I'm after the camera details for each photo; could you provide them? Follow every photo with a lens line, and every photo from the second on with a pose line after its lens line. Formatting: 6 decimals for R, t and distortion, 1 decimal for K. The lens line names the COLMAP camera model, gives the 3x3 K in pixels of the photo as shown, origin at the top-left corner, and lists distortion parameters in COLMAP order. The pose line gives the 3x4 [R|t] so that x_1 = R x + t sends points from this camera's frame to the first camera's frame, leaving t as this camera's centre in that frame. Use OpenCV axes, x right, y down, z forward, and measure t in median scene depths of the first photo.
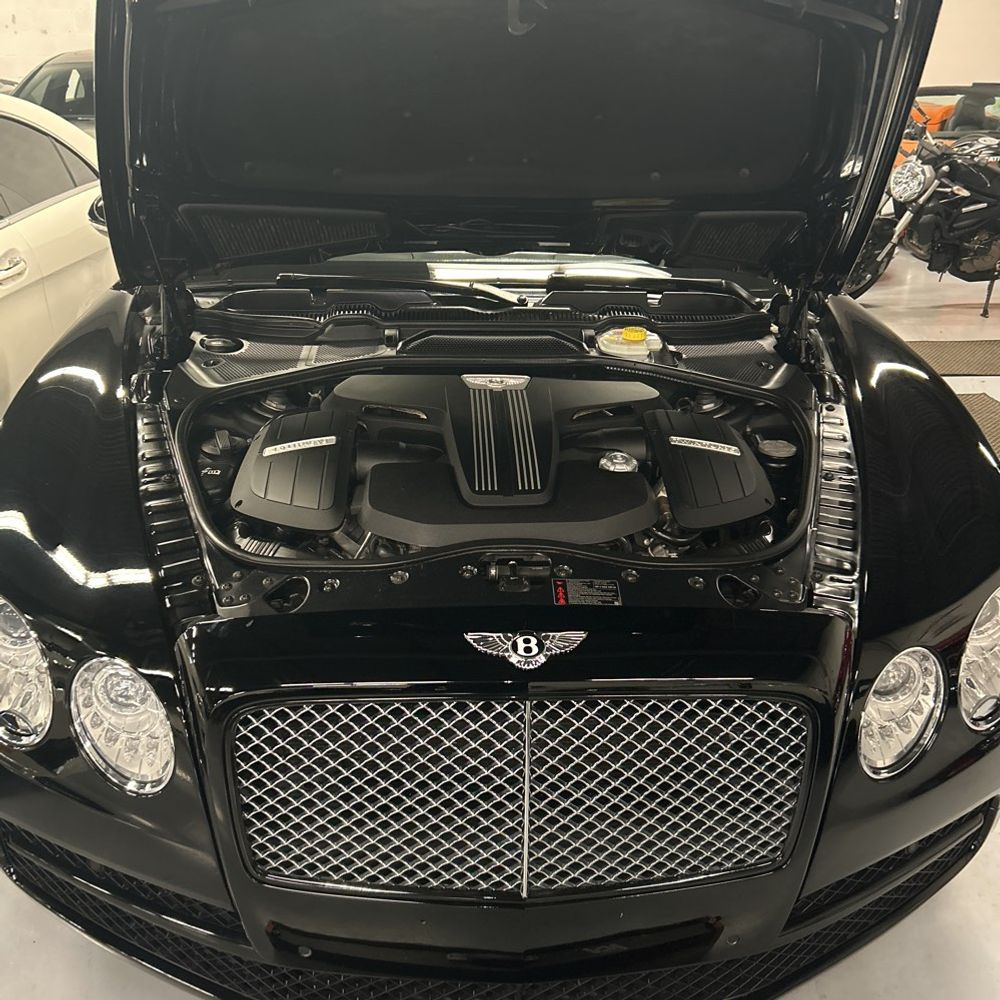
lens RADIAL K [[1008.7, 0, 502.5], [0, 1008.7, 500.2], [0, 0, 1]] dist [0.024528, 0.000000]
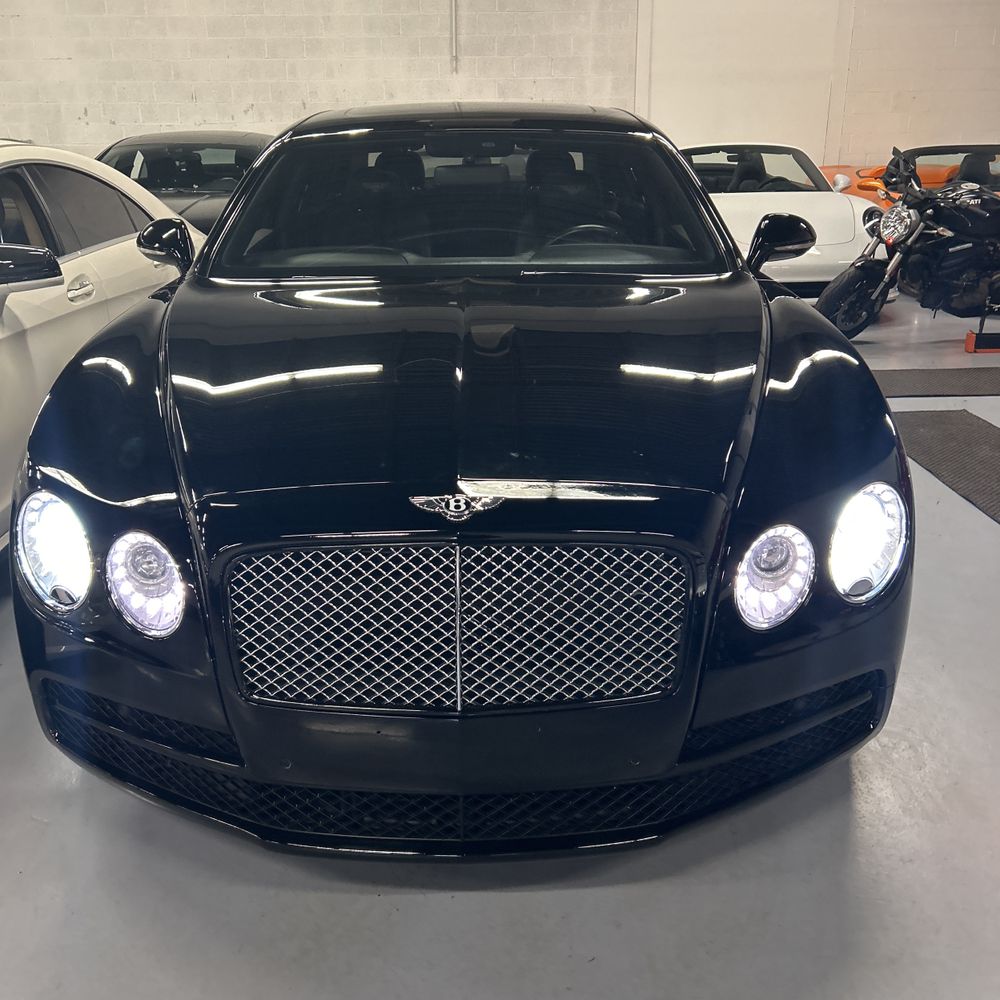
lens RADIAL K [[1008.7, 0, 503.4], [0, 1008.7, 492.7], [0, 0, 1]] dist [0.024528, 0.000000]
pose [[0.998855, -0.009047, -0.046986, 0.034457], [0.005091, 0.996483, -0.083640, 0.057308], [0.047578, 0.083305, 0.995388, -0.064564]]
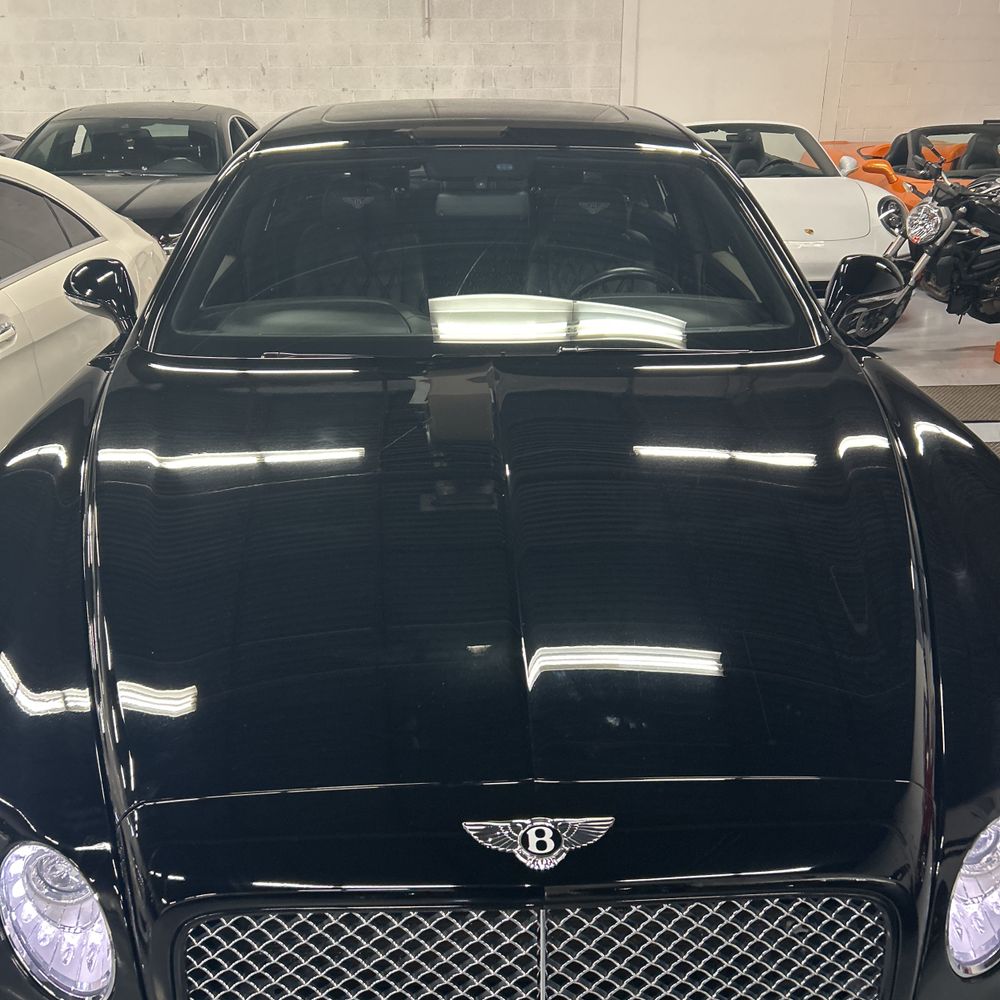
lens RADIAL K [[1008.7, 0, 497.5], [0, 1008.7, 503.0], [0, 0, 1]] dist [0.024528, 0.000000]
pose [[0.999817, -0.009657, -0.016495, 0.001343], [0.009073, 0.999340, -0.035162, -0.023921], [0.016824, 0.035006, 0.999245, 0.041806]]
